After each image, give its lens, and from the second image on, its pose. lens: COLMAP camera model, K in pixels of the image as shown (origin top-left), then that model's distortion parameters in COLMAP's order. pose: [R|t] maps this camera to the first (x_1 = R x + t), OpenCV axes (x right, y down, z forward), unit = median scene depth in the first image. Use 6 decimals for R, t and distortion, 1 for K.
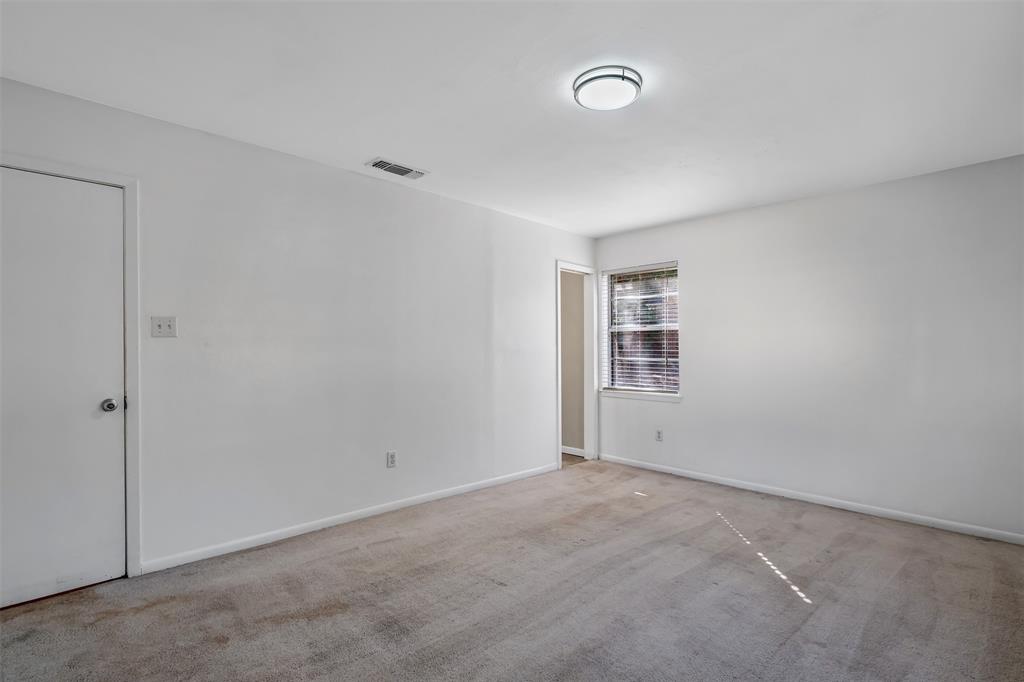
lens RADIAL K [[493.4, 0, 512.4], [0, 493.4, 343.7], [0, 0, 1]] dist [0.004498, 0.000542]
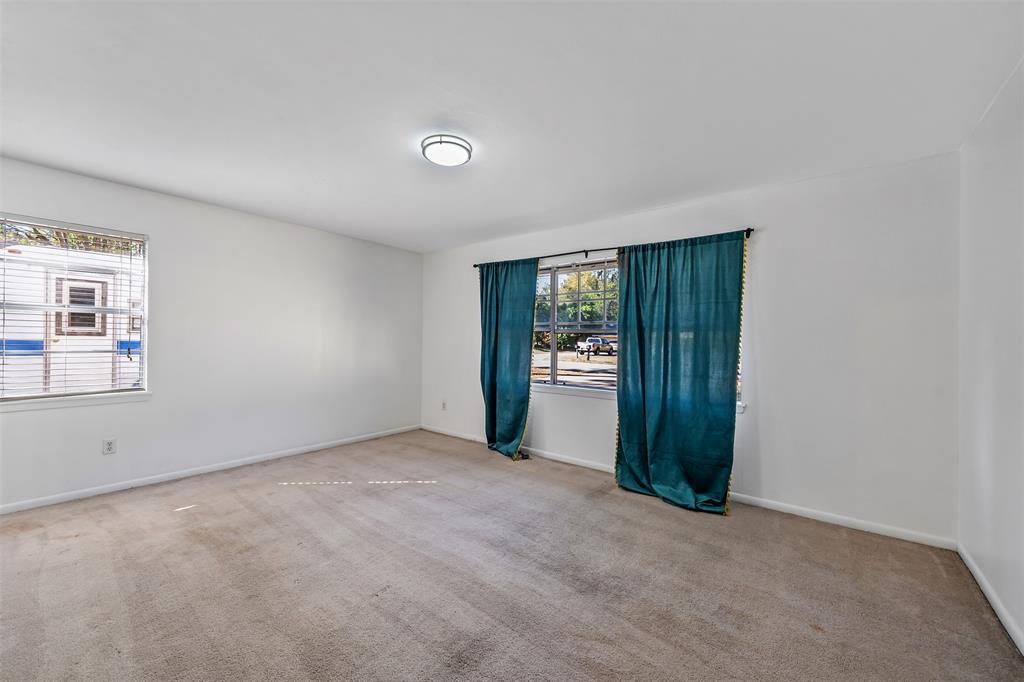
lens RADIAL K [[406.8, 0, 512.3], [0, 406.8, 341.5], [0, 0, 1]] dist [-0.002558, -0.000043]
pose [[-0.144166, -0.006559, 0.989532, -0.559306], [-0.019612, 0.999801, 0.003769, 0.003819], [-0.989359, -0.018863, -0.144266, 0.598121]]
